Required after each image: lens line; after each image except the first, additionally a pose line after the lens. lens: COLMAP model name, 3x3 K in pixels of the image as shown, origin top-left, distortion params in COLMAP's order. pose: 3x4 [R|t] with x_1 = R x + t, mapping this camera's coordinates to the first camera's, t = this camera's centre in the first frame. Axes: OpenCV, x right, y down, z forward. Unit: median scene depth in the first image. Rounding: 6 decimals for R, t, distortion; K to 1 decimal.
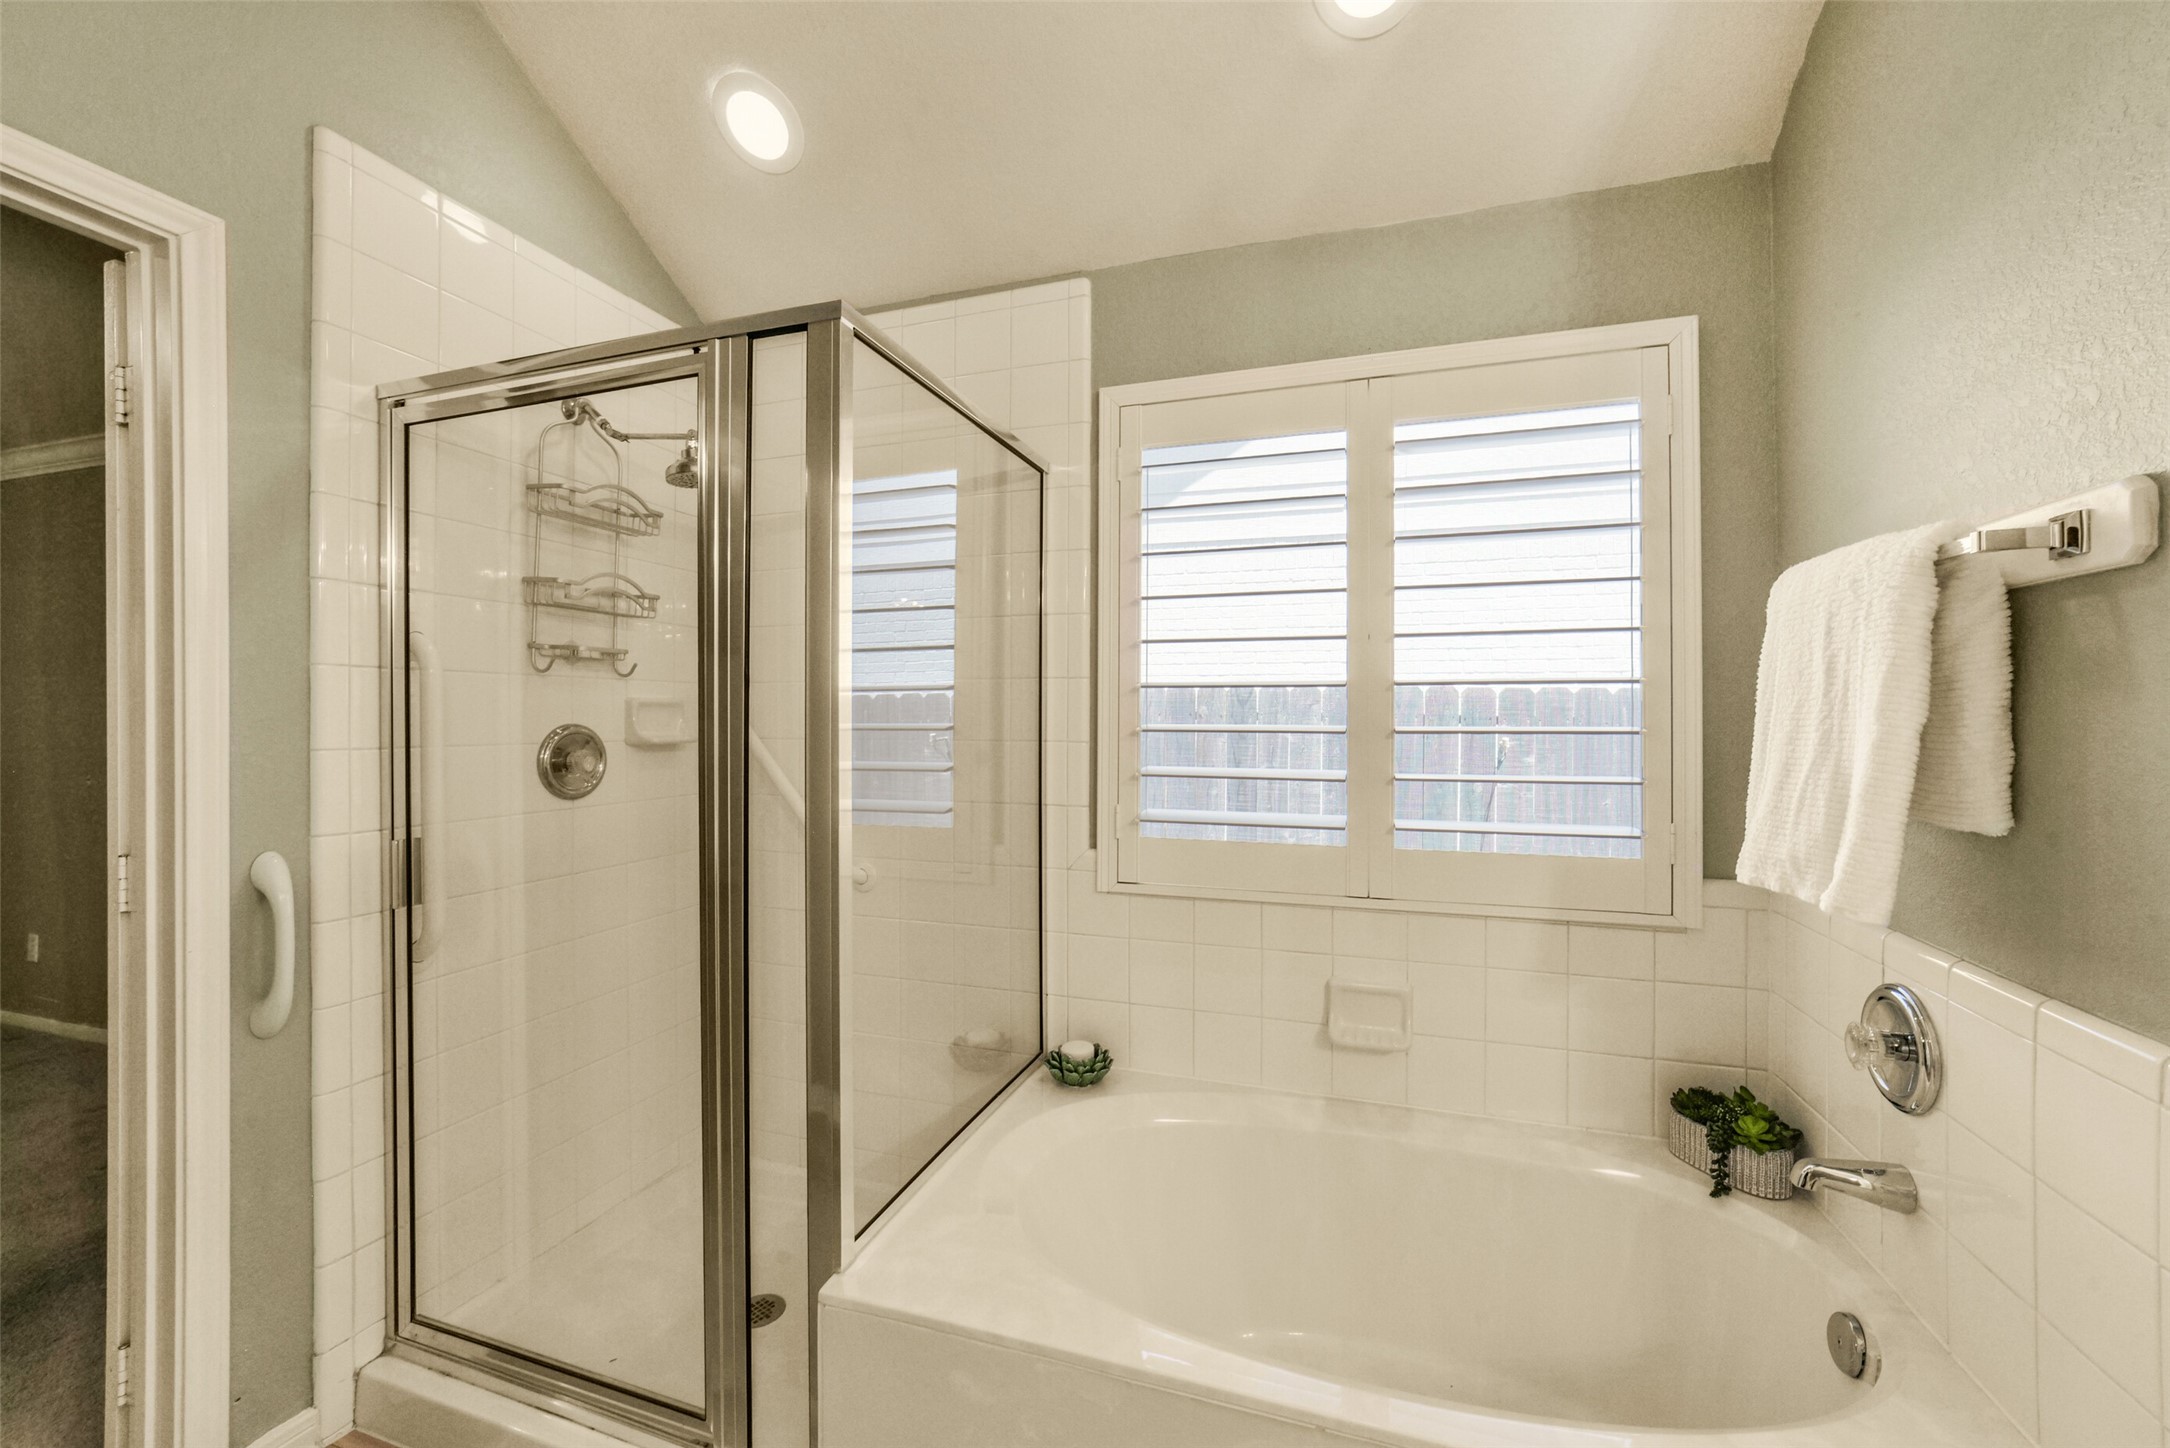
lens RADIAL K [[869.2, 0, 1082.6], [0, 869.2, 715.5], [0, 0, 1]] dist [-0.035230, 0.008996]
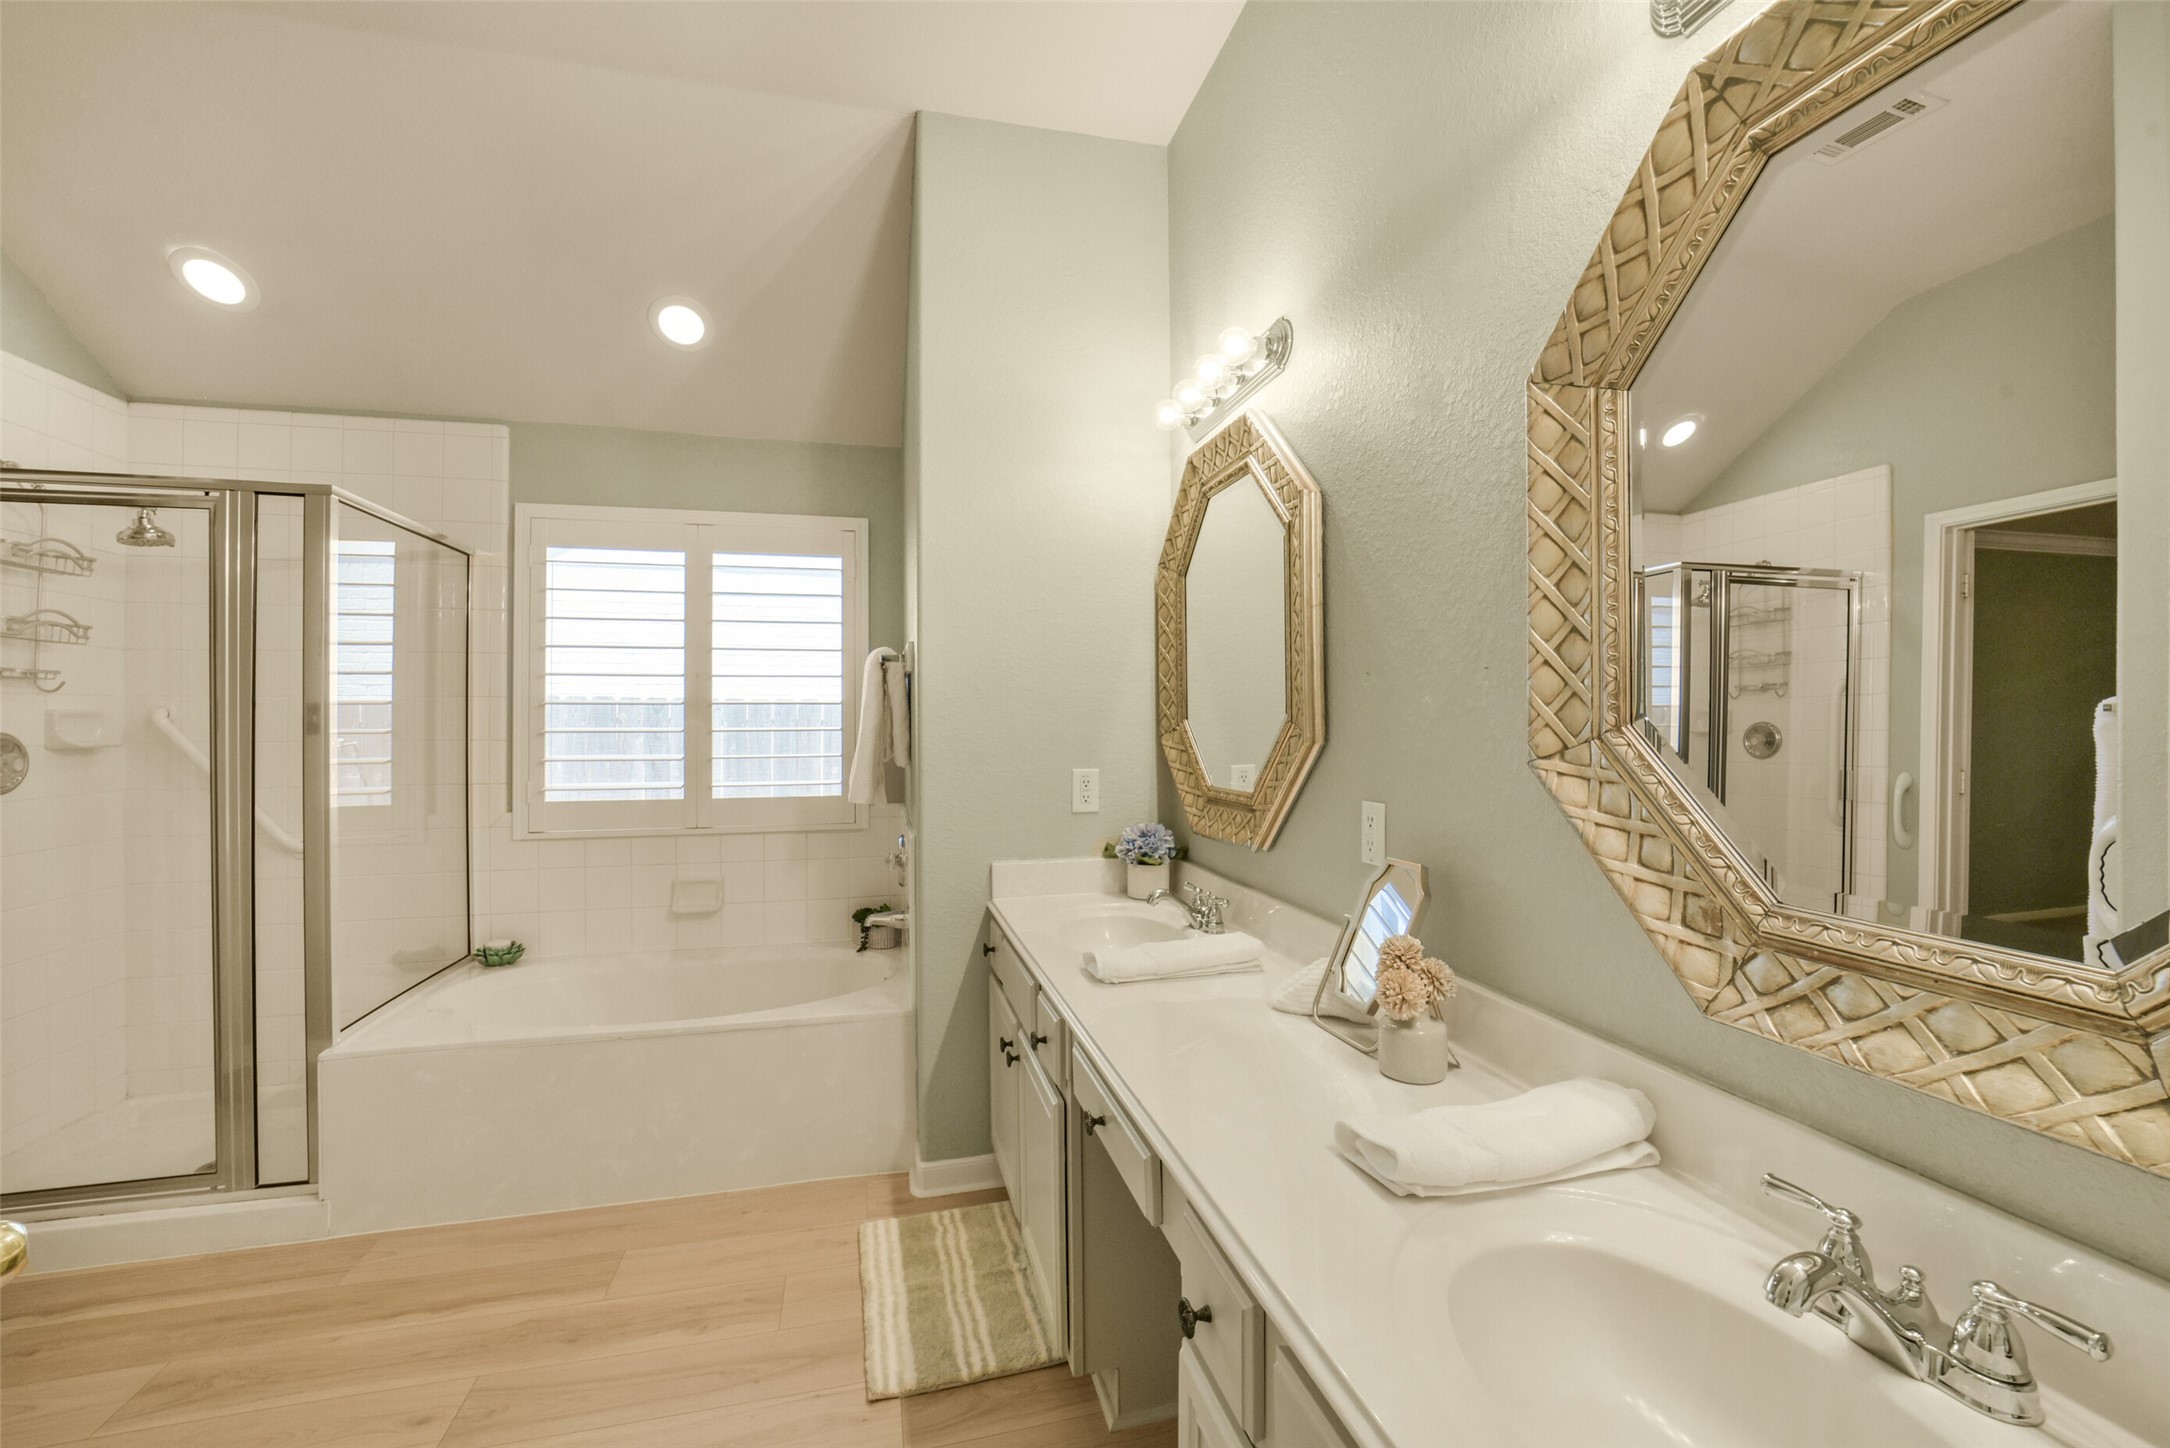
lens RADIAL K [[869.2, 0, 1082.2], [0, 869.2, 714.4], [0, 0, 1]] dist [-0.035230, 0.008996]
pose [[0.836958, -0.001155, 0.547267, 0.030623], [0.003841, 0.999986, -0.003763, -0.004524], [-0.547254, 0.005251, 0.836950, -0.797500]]
